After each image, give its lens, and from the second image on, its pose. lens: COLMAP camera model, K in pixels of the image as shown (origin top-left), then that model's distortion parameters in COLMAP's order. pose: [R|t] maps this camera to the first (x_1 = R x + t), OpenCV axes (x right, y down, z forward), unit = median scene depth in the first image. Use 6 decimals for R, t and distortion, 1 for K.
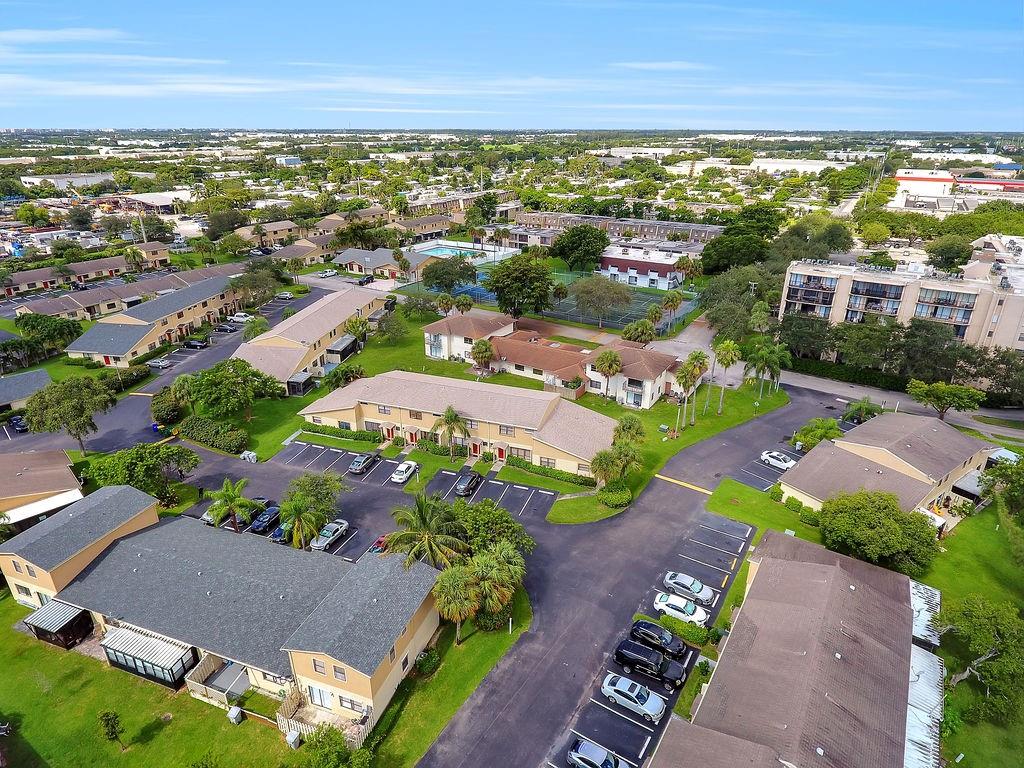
lens RADIAL K [[599.6, 0, 512.0], [0, 599.6, 384.0], [0, 0, 1]] dist [-0.001967, -0.000212]
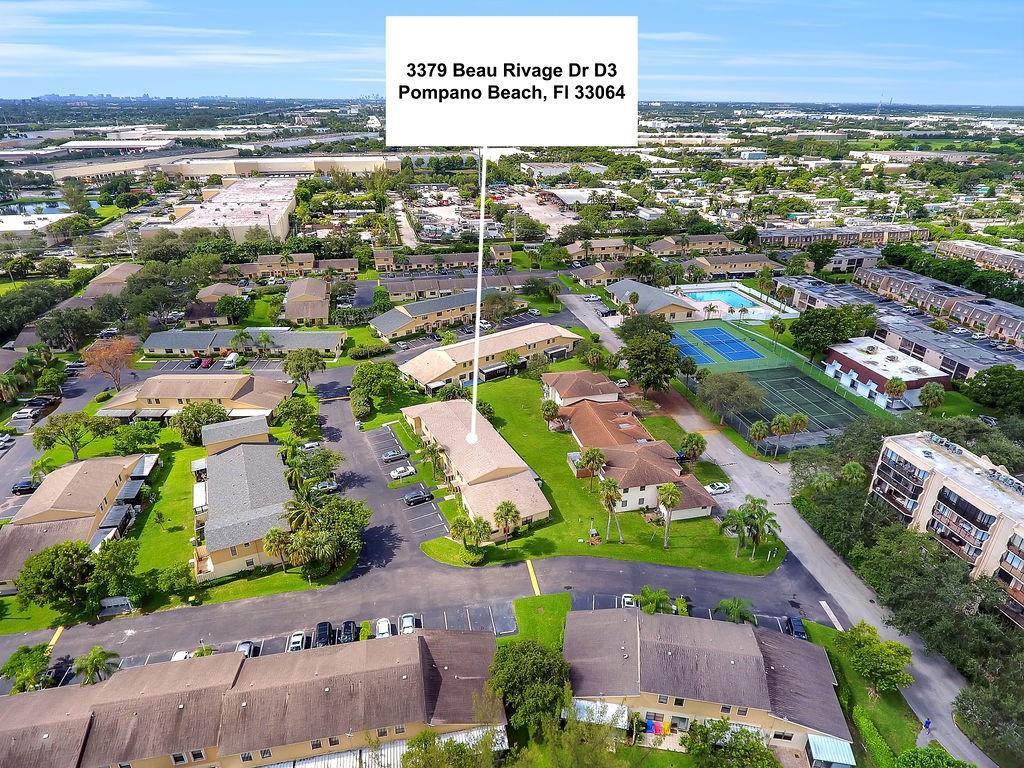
lens RADIAL K [[599.6, 0, 512.0], [0, 599.6, 384.0], [0, 0, 1]] dist [-0.001967, -0.000212]
pose [[0.706855, 0.308573, -0.636505, 0.543025], [-0.283075, 0.948037, 0.145240, -0.215188], [0.648247, 0.077514, 0.757474, 0.030981]]
